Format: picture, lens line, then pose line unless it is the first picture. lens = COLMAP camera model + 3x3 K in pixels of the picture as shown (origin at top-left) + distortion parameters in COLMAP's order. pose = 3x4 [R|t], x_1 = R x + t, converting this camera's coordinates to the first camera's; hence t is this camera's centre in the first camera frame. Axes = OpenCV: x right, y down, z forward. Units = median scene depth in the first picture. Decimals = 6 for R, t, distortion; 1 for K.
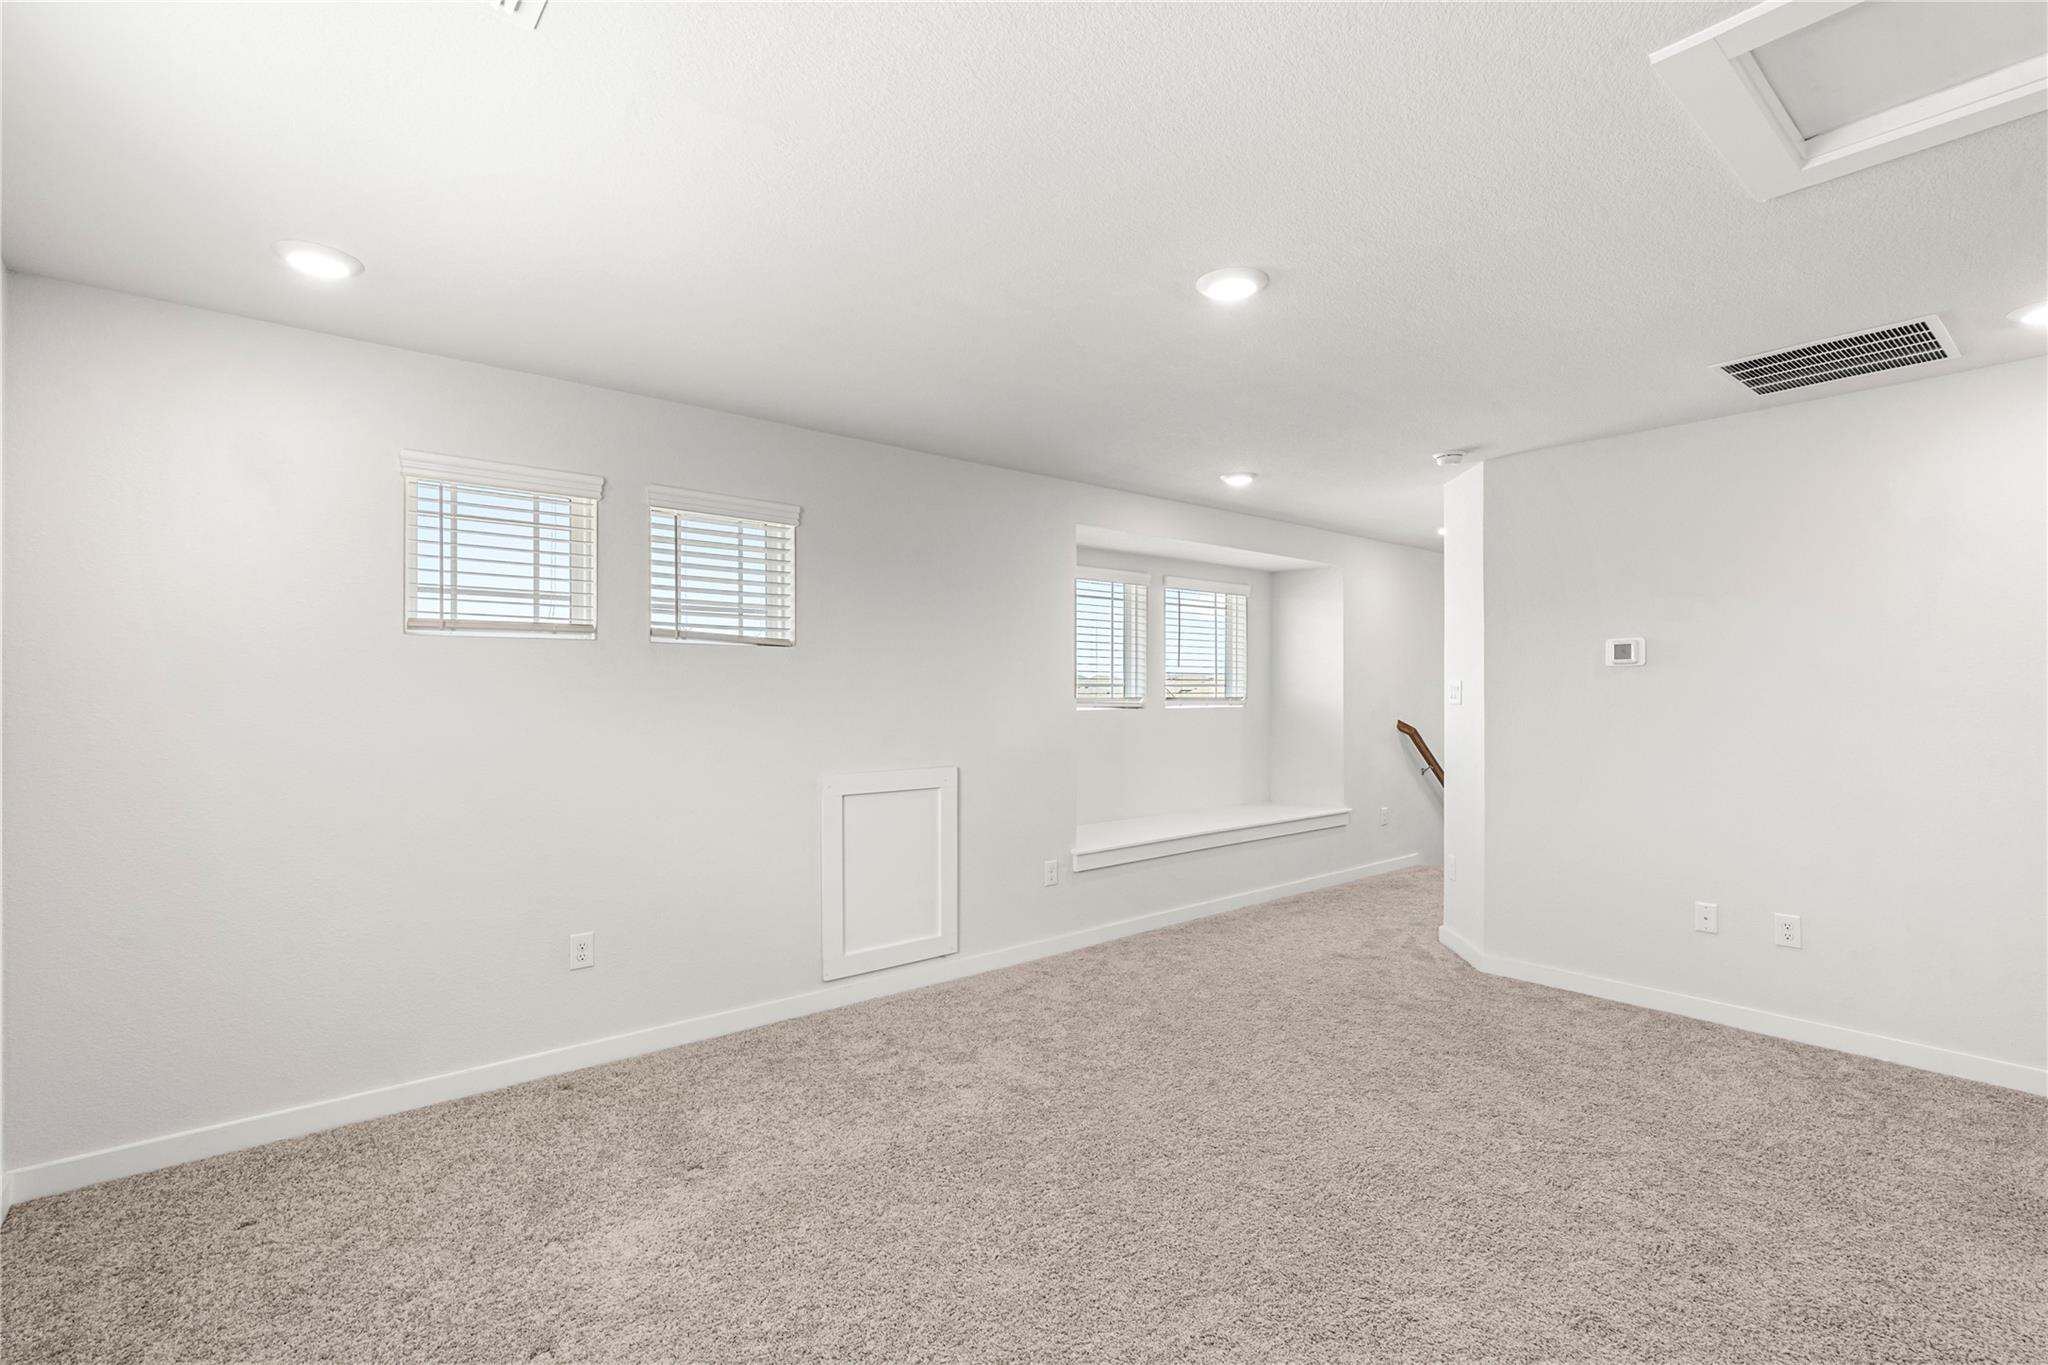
lens RADIAL K [[951.7, 0, 1016.3], [0, 951.7, 685.4], [0, 0, 1]] dist [-0.006707, 0.002634]
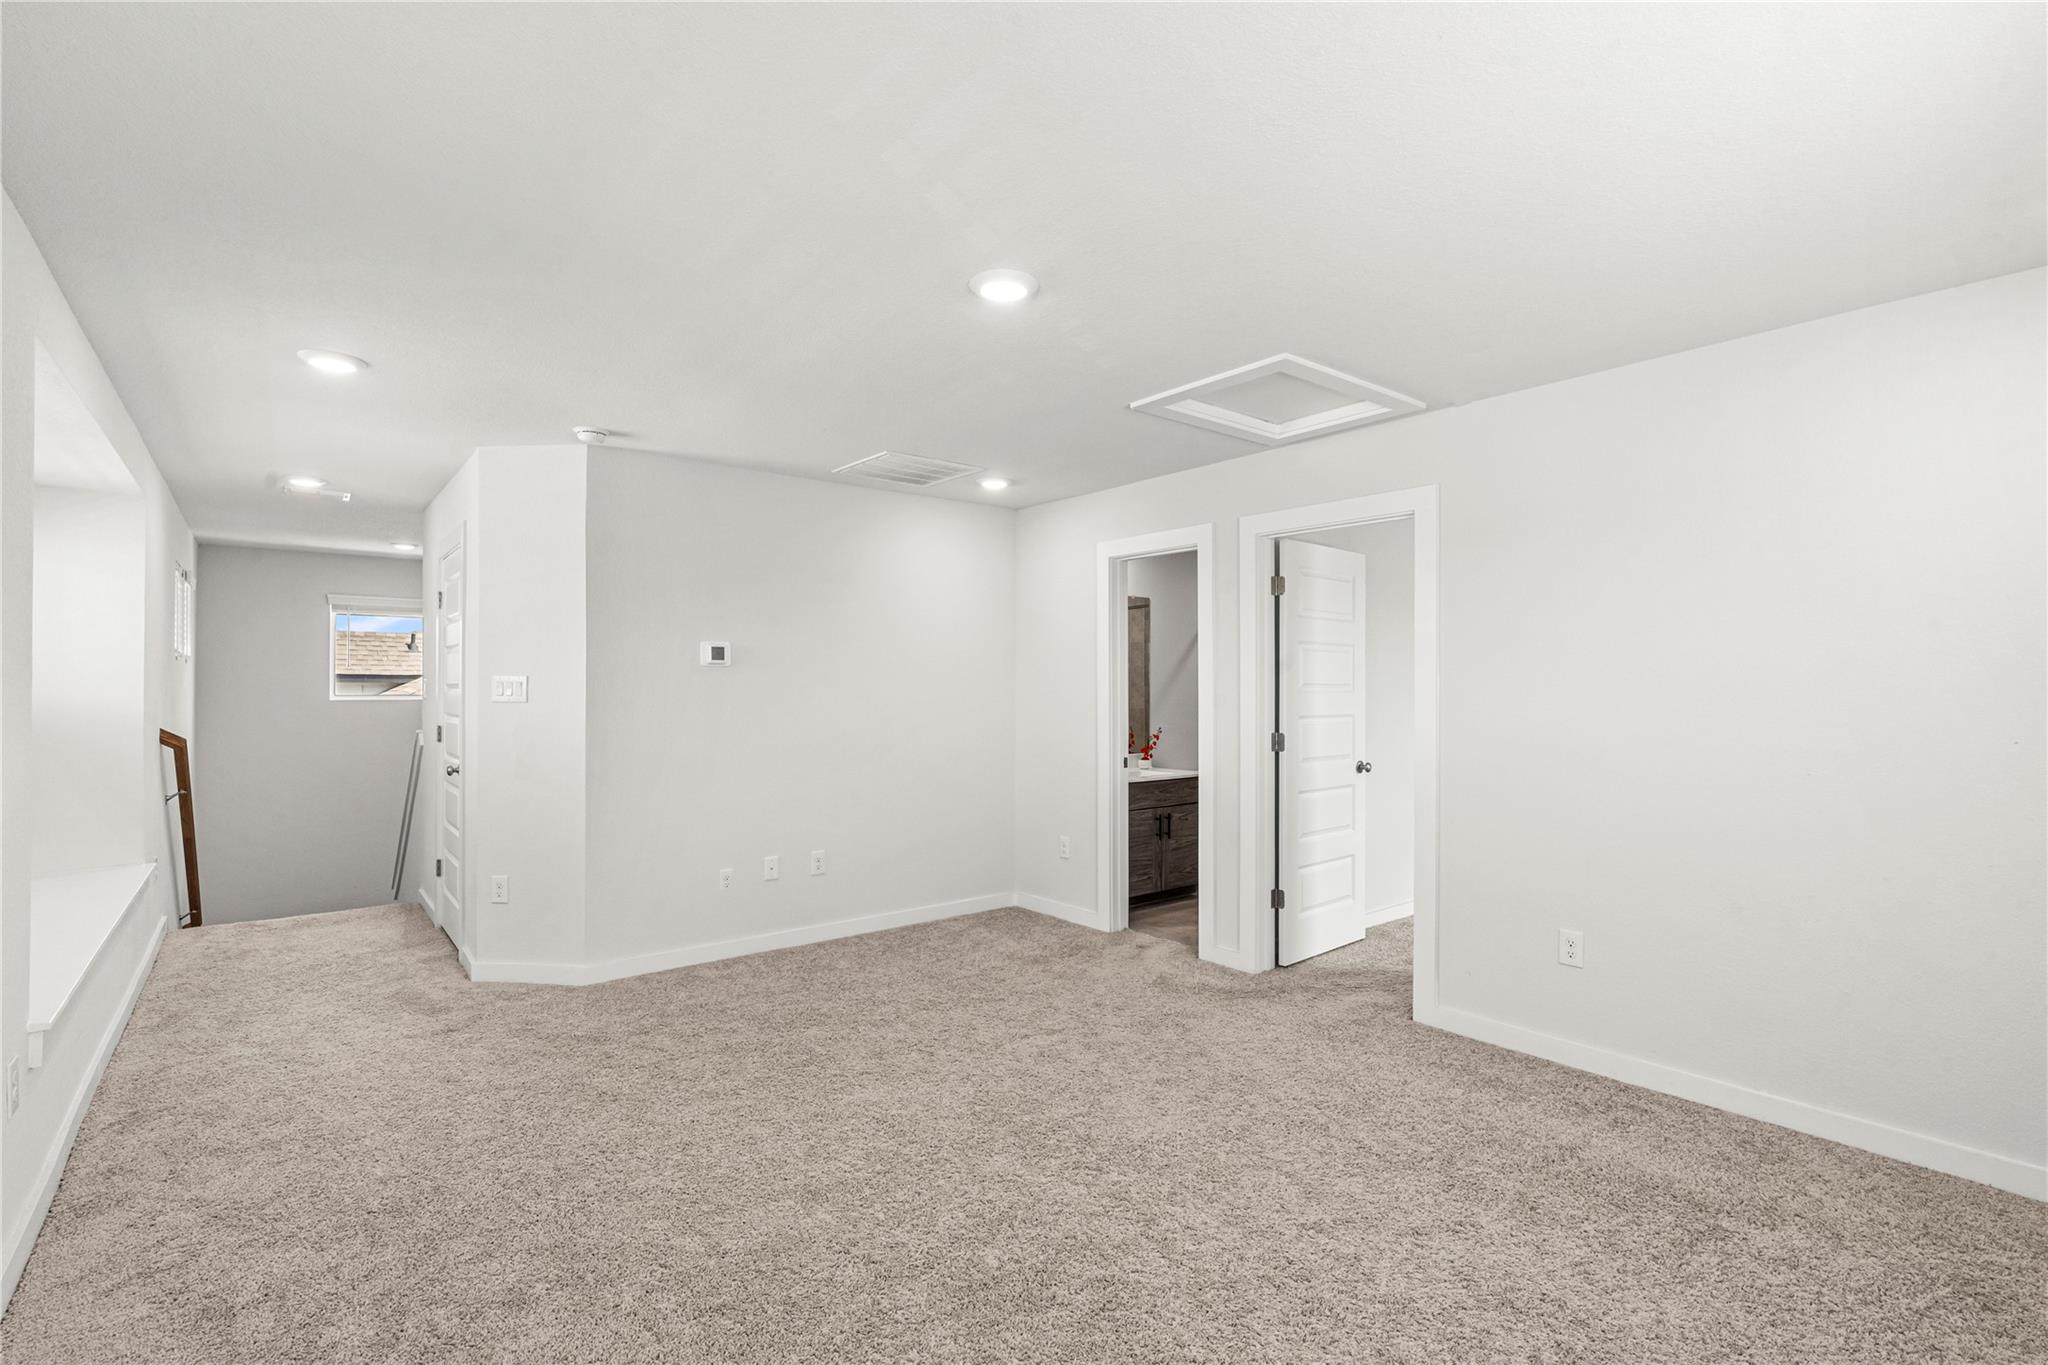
lens RADIAL K [[951.7, 0, 1017.2], [0, 951.7, 682.8], [0, 0, 1]] dist [-0.006707, 0.002634]
pose [[-0.013866, 0.012588, 0.999825, -0.500288], [-0.010760, 0.999861, -0.012737, 0.010324], [-0.999846, -0.010934, -0.013728, 0.641689]]
